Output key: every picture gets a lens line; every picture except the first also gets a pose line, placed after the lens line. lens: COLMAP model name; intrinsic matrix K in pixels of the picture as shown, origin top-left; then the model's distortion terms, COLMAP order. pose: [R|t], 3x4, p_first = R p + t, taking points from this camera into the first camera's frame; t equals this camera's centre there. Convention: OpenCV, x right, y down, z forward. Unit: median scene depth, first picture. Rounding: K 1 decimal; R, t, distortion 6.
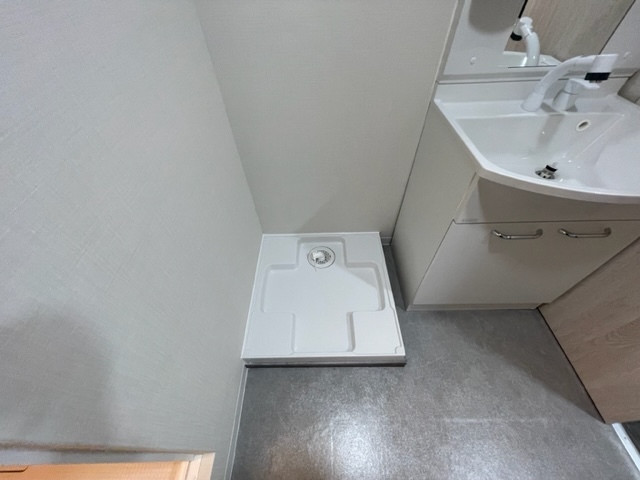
lens RADIAL K [[258.2, 0, 317.8], [0, 258.2, 241.3], [0, 0, 1]] dist [-0.001692, 0.000111]
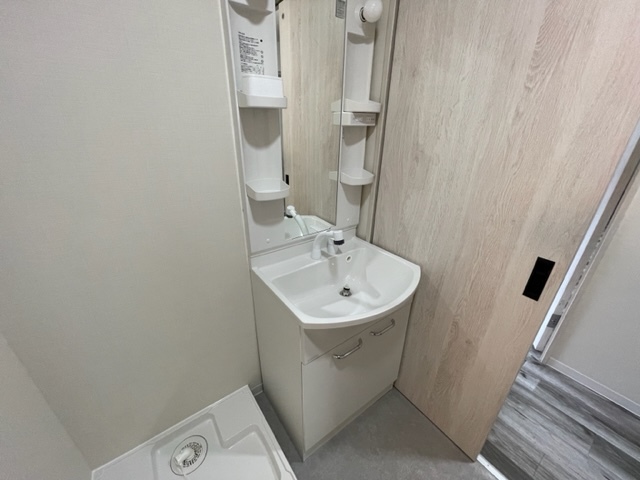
lens RADIAL K [[258.2, 0, 318.3], [0, 258.2, 238.2], [0, 0, 1]] dist [-0.001692, 0.000111]
pose [[0.808024, -0.203508, 0.552884, 0.046635], [0.422811, 0.853833, -0.303643, -0.146745], [-0.410277, 0.479117, 0.775964, -0.166127]]
